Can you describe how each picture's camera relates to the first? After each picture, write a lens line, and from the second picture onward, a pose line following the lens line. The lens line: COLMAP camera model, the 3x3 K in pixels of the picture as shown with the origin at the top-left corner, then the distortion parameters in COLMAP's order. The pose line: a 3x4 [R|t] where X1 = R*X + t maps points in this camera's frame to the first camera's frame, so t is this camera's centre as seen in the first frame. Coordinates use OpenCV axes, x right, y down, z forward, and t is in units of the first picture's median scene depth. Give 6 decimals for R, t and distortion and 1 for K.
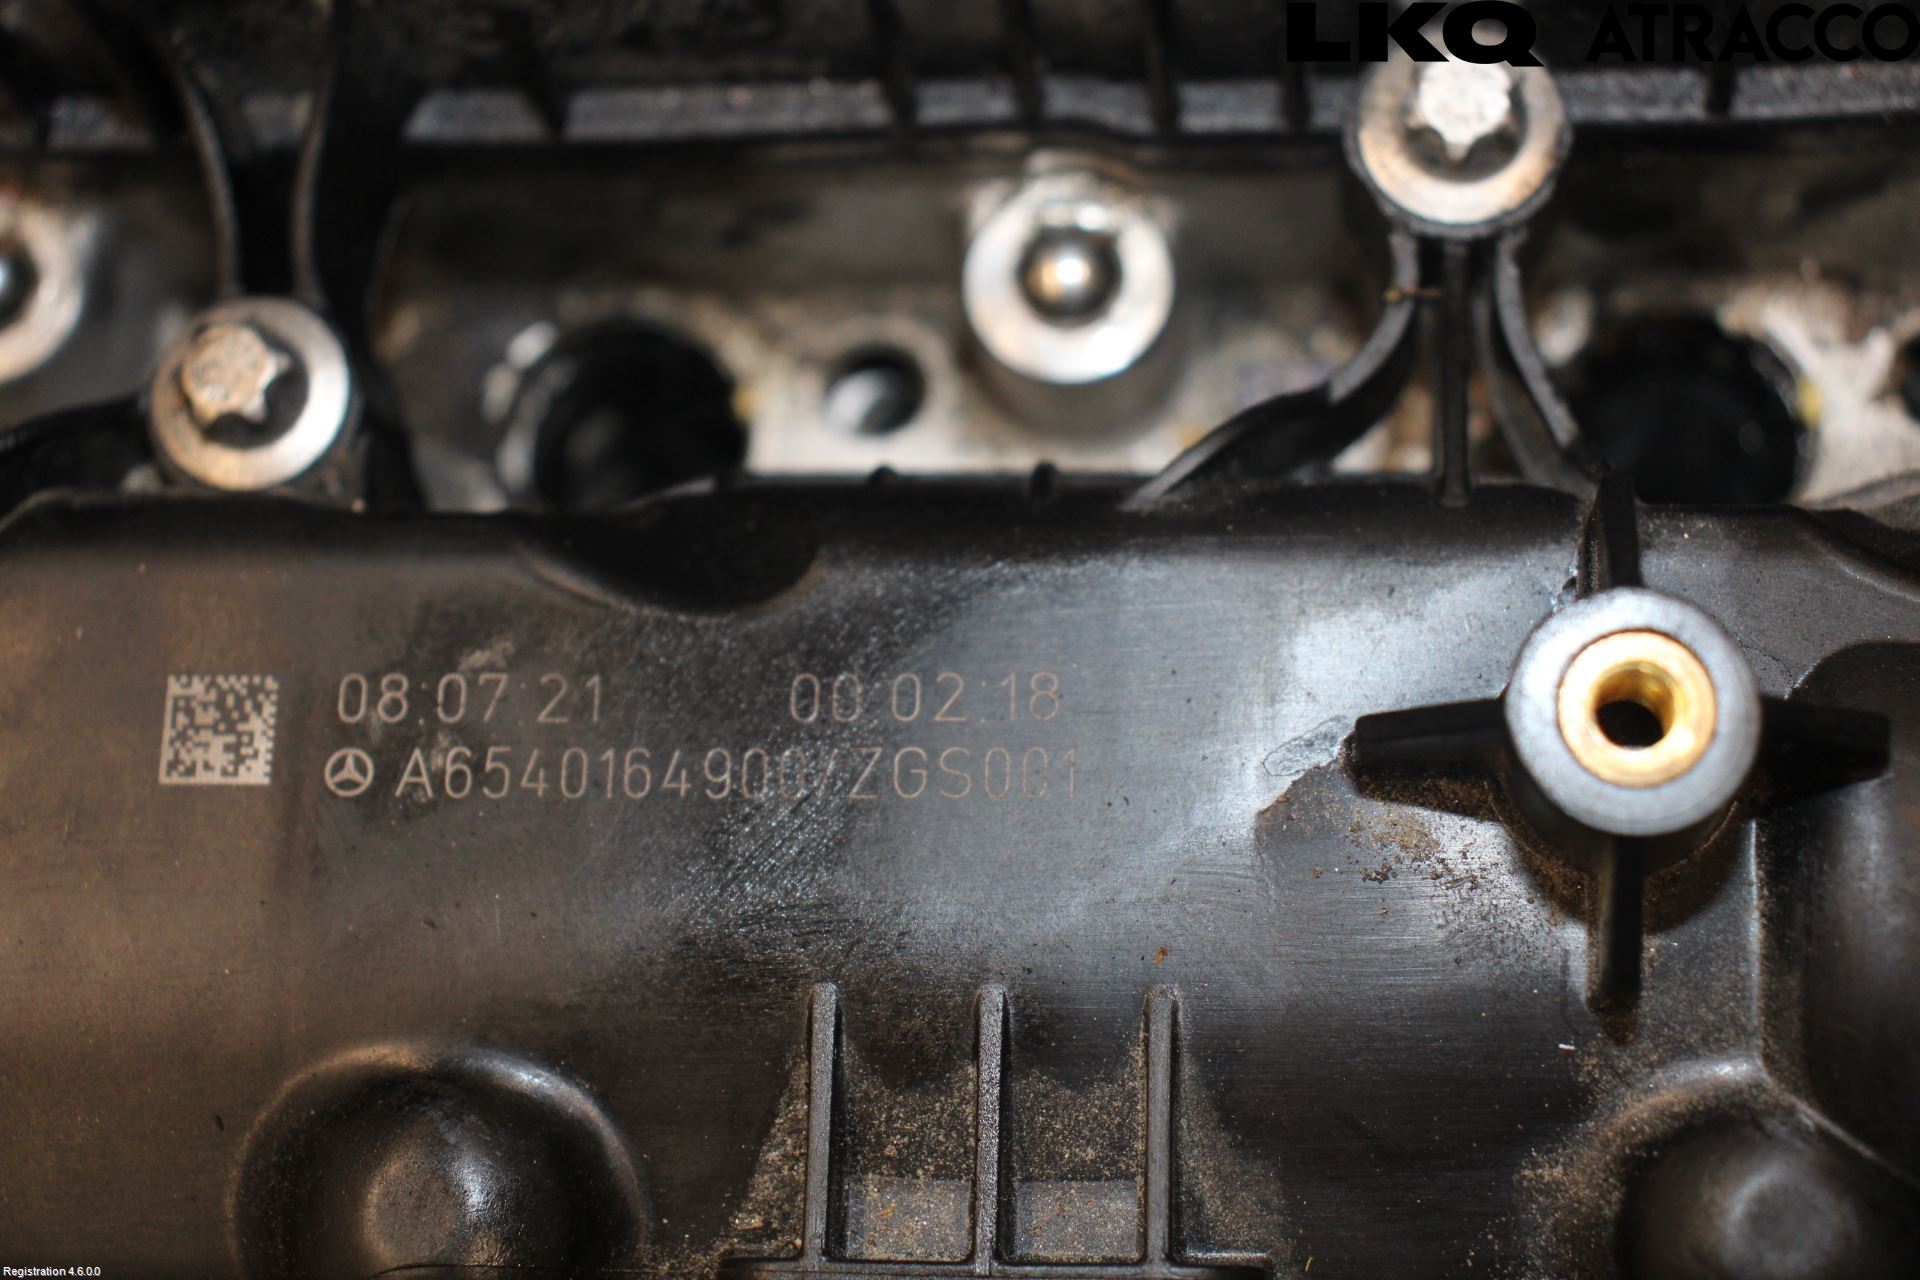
lens RADIAL K [[3855.0, 0, 958.9], [0, 3855.0, 636.5], [0, 0, 1]] dist [0.107325, 0.000000]
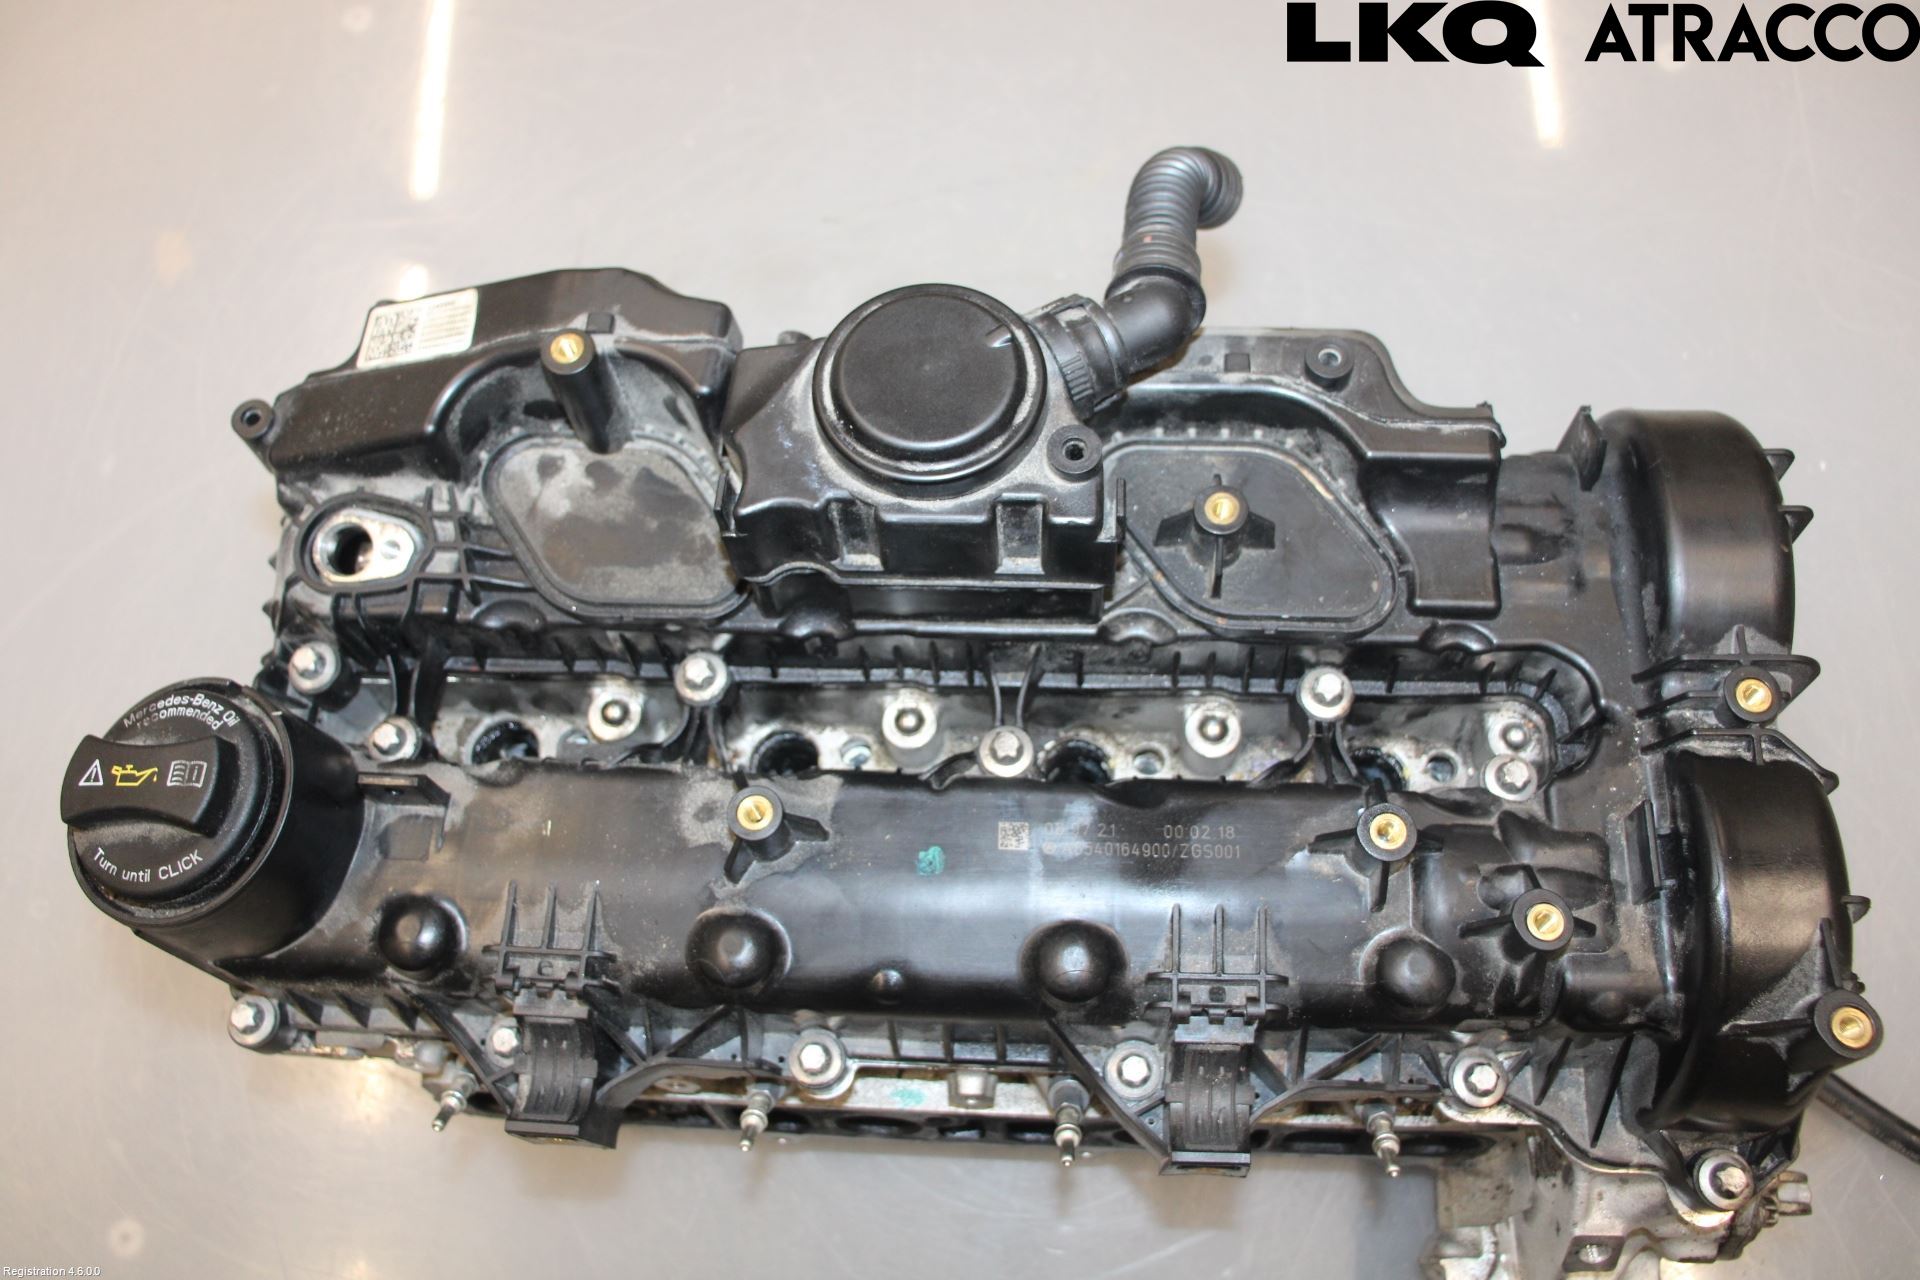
lens RADIAL K [[1793.3, 0, 961.6], [0, 1793.3, 644.2], [0, 0, 1]] dist [-0.119228, 0.000000]
pose [[0.998736, 0.040007, 0.030419, -0.275497], [-0.034648, 0.986525, -0.159897, 0.110990], [-0.036406, 0.158641, 0.986665, -0.710673]]
